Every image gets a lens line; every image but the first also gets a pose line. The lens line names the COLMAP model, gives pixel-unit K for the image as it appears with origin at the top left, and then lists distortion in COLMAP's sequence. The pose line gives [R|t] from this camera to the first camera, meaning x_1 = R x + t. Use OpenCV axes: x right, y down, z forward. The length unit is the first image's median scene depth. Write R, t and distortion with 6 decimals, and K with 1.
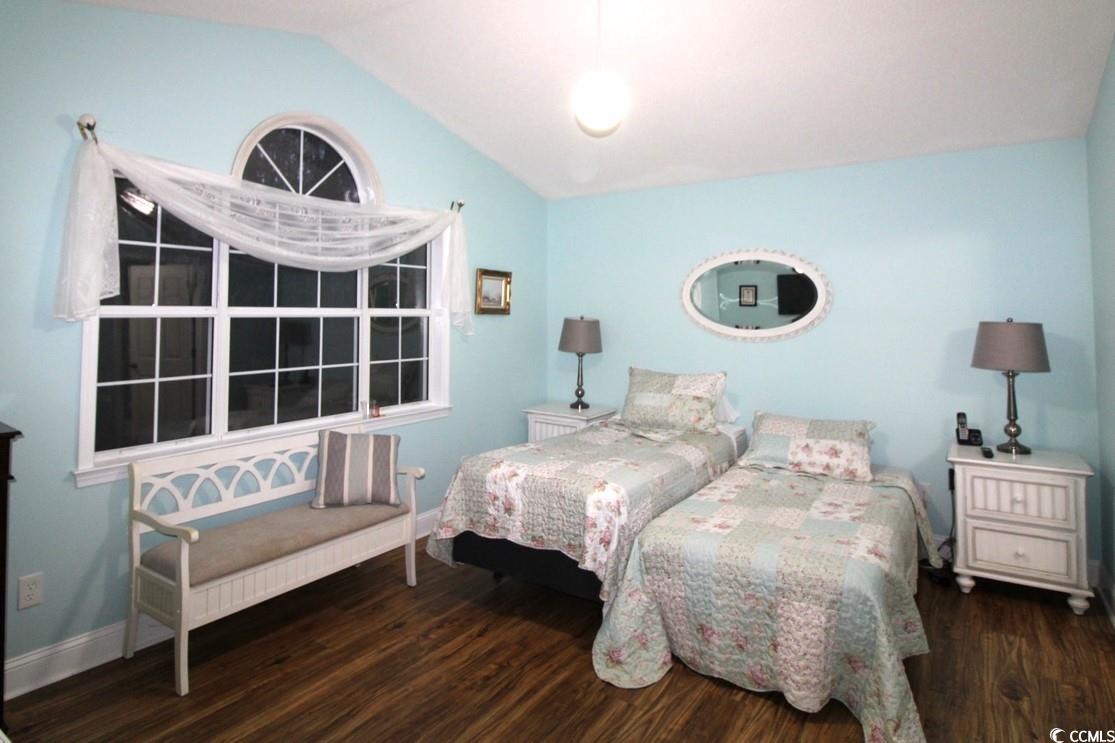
lens RADIAL K [[621.6, 0, 557.5], [0, 621.6, 371.5], [0, 0, 1]] dist [-0.000874, -0.000180]
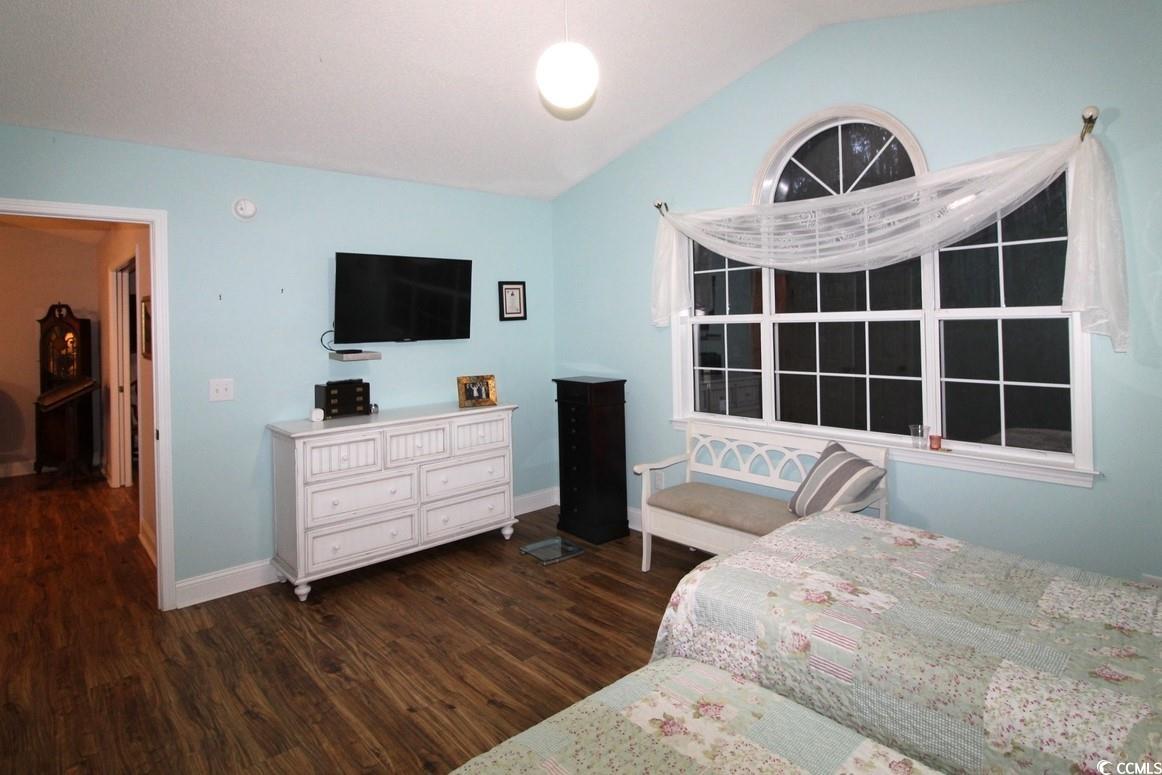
lens RADIAL K [[621.1, 0, 581.0], [0, 621.1, 387.5], [0, 0, 1]] dist [0.001252, 0.000121]
pose [[-0.252844, 0.101593, -0.962158, 0.651015], [-0.067321, 0.990214, 0.122247, -0.079682], [0.965162, 0.095683, -0.243530, 0.883038]]
